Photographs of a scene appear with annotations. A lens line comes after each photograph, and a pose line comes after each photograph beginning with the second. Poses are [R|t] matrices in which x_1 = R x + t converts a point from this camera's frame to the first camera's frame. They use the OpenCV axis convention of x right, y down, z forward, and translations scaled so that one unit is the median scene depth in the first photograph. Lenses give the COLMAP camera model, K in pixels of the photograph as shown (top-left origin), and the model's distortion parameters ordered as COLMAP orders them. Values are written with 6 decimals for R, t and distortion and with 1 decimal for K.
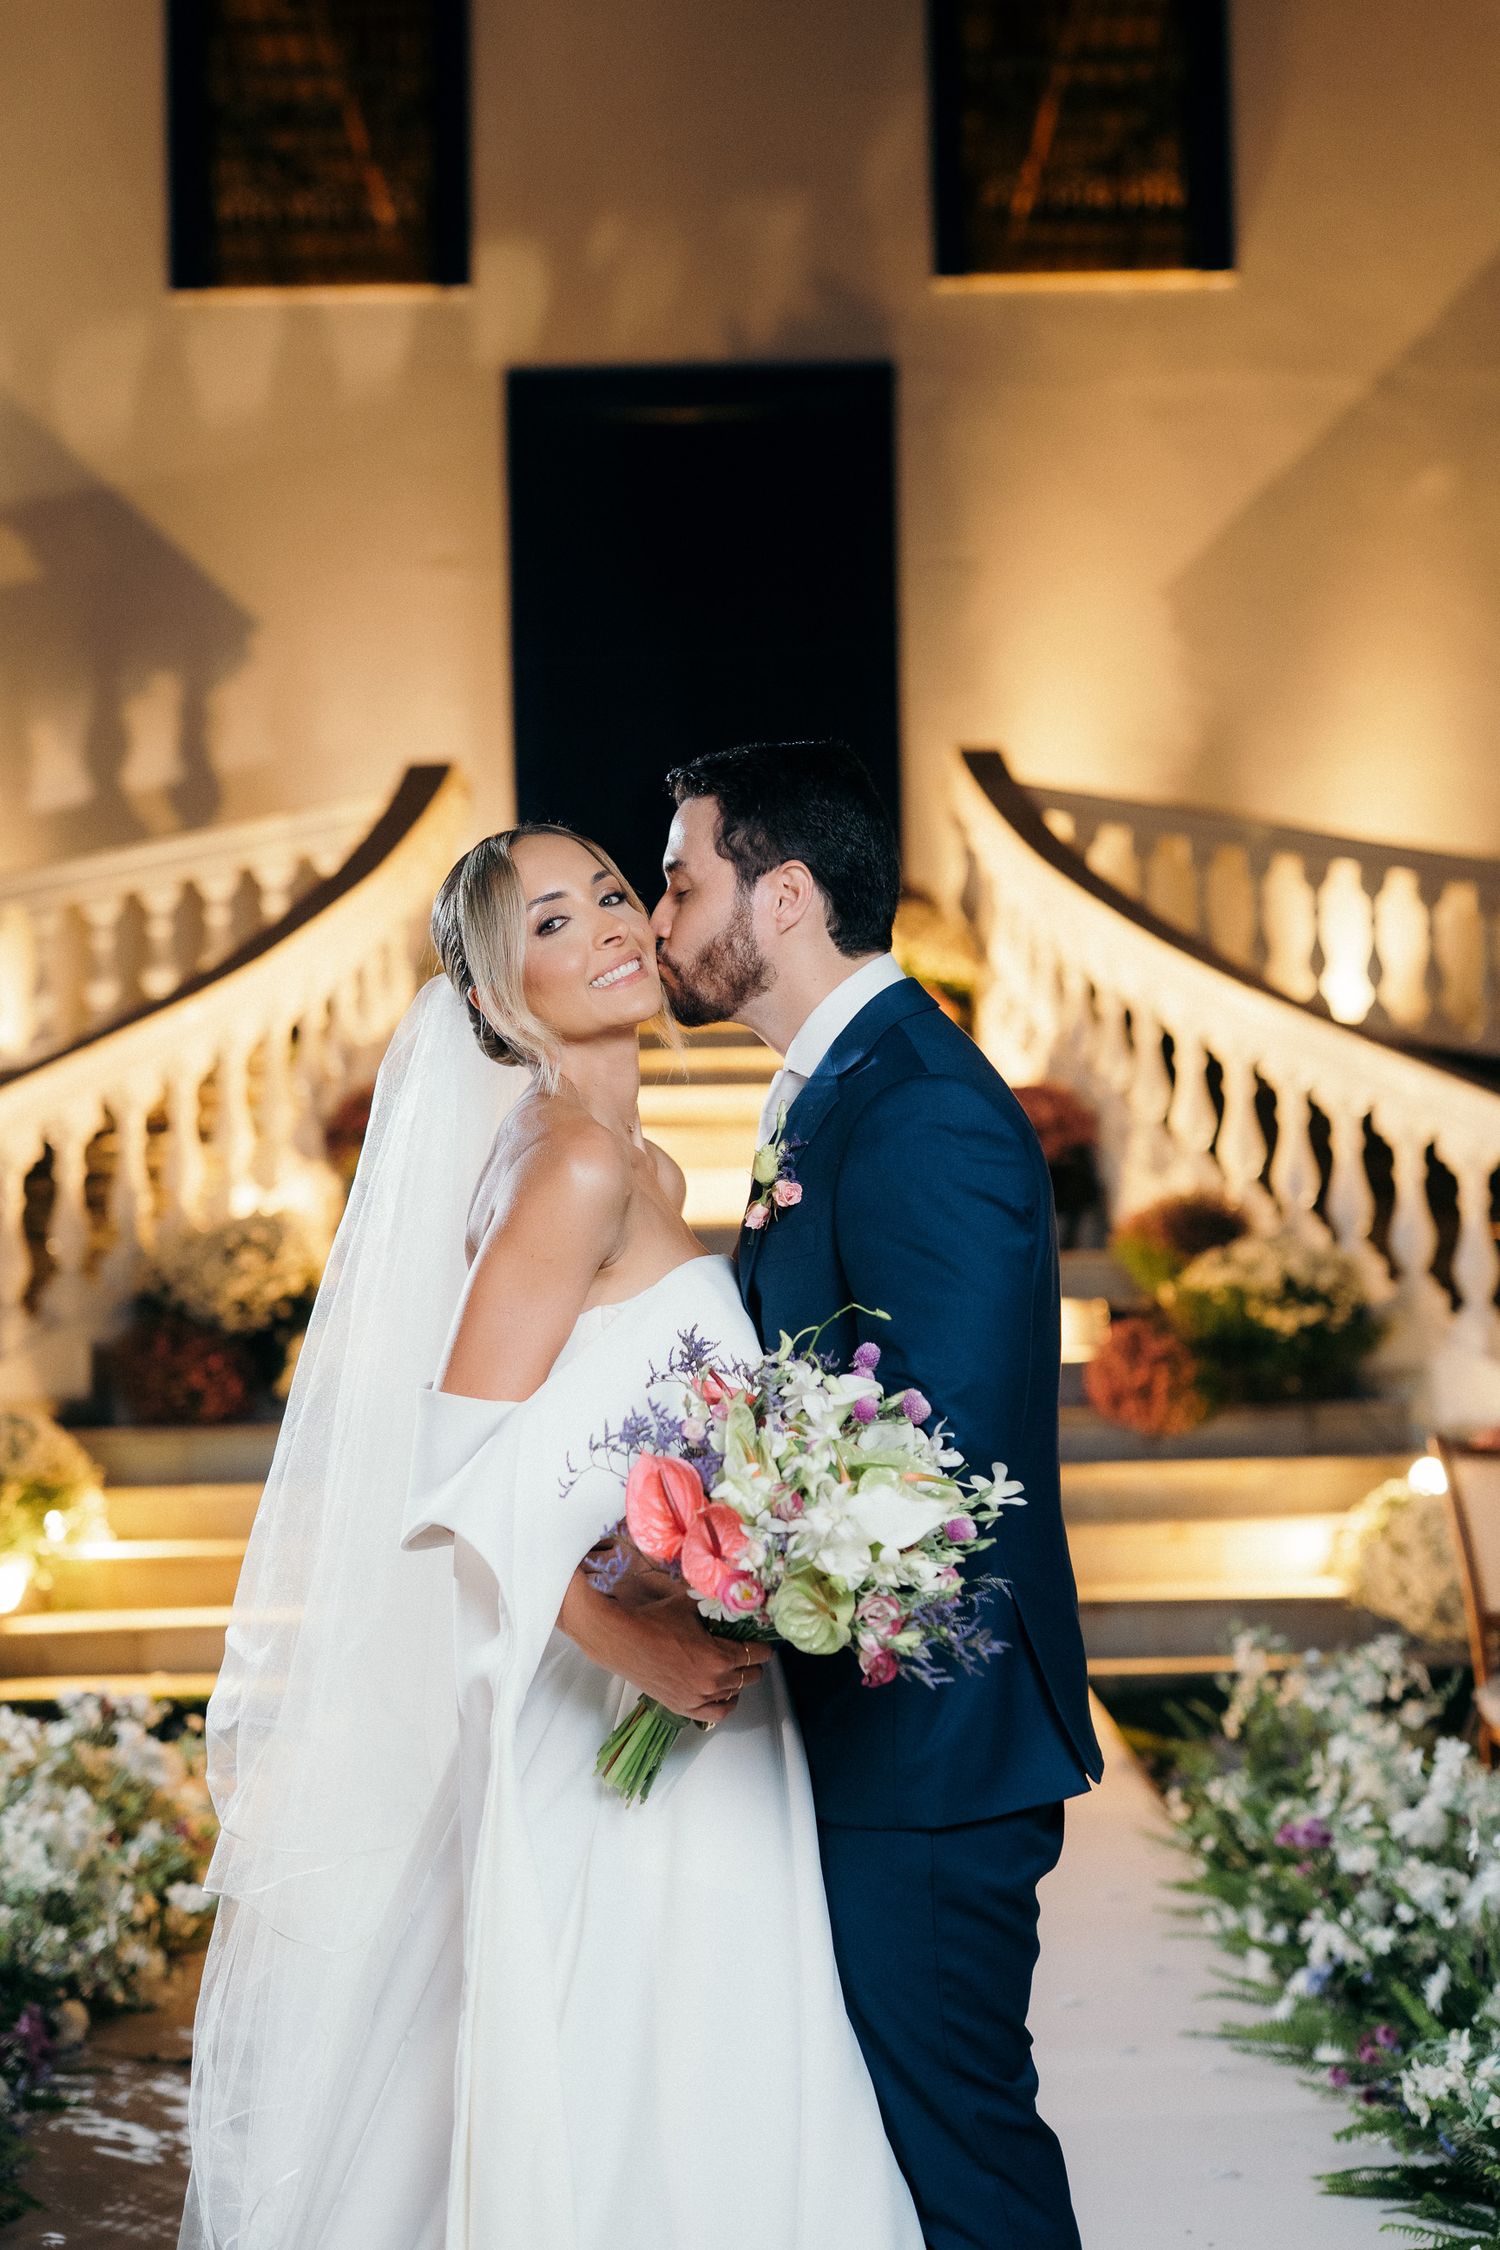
lens RADIAL K [[3098.6, 0, 750.0], [0, 3098.6, 1125.0], [0, 0, 1]] dist [-0.016691, 0.046638]
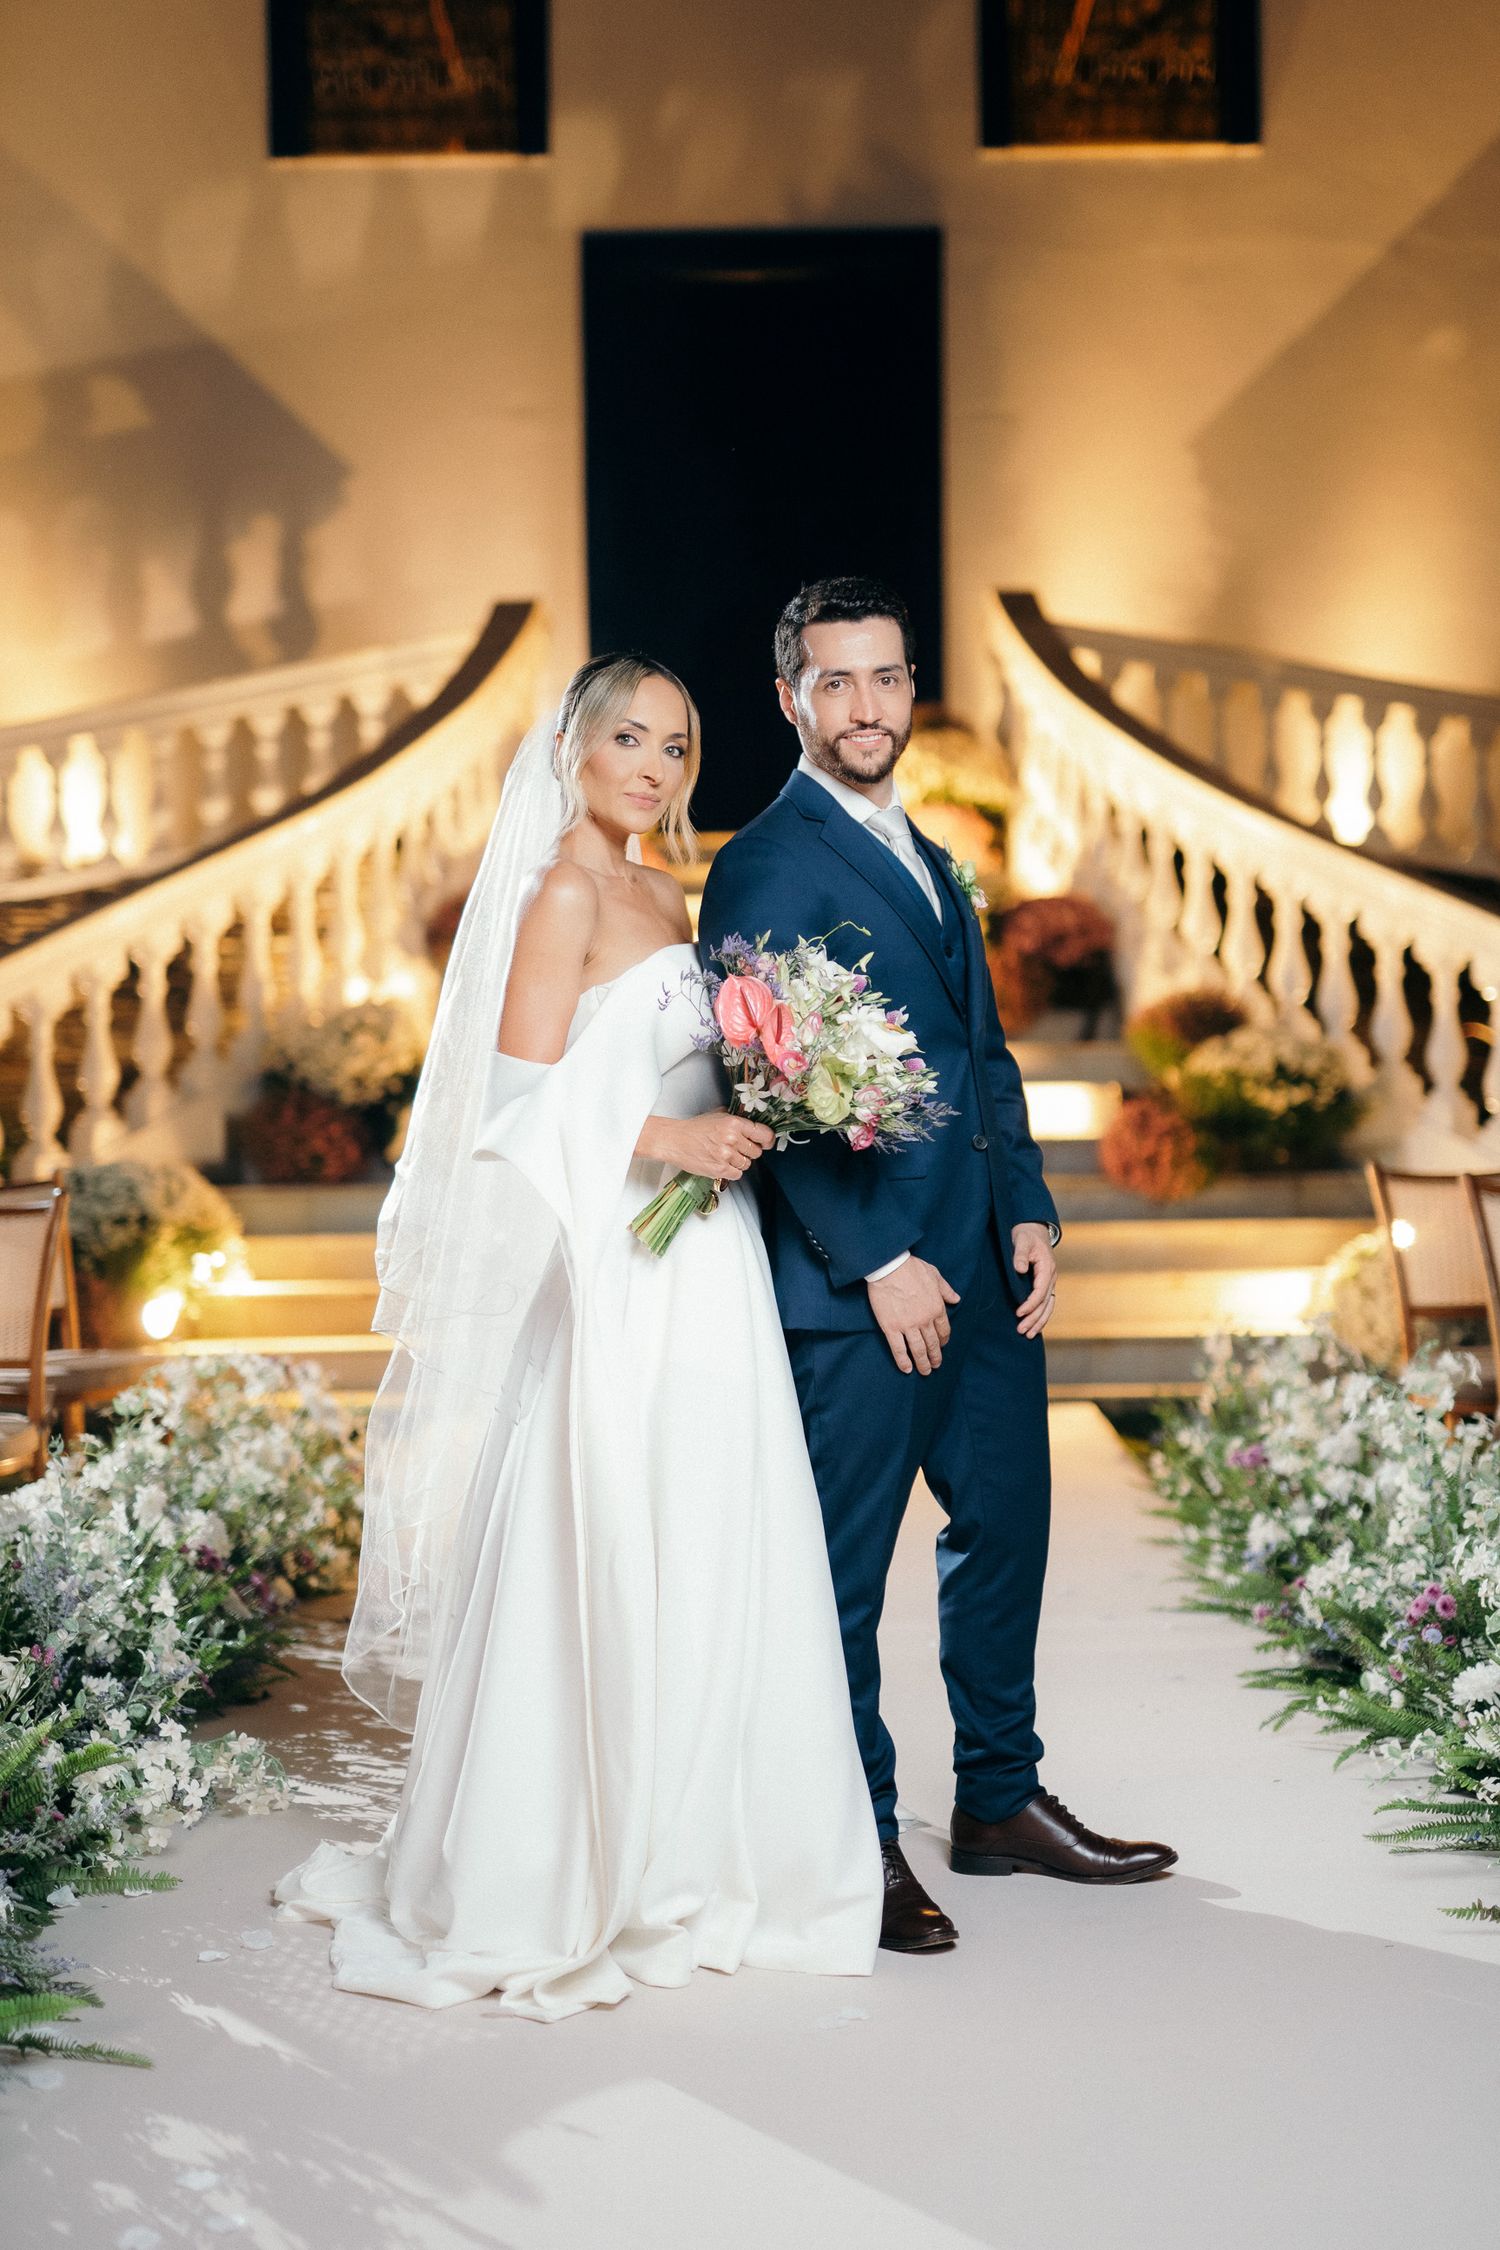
lens RADIAL K [[3094.1, 0, 750.0], [0, 3094.1, 1125.0], [0, 0, 1]] dist [-0.016907, 0.065417]
pose [[0.999884, 0.008334, -0.012745, -0.004312], [-0.007661, 0.998621, 0.051941, 0.011170], [0.013161, -0.051837, 0.998569, -0.103364]]
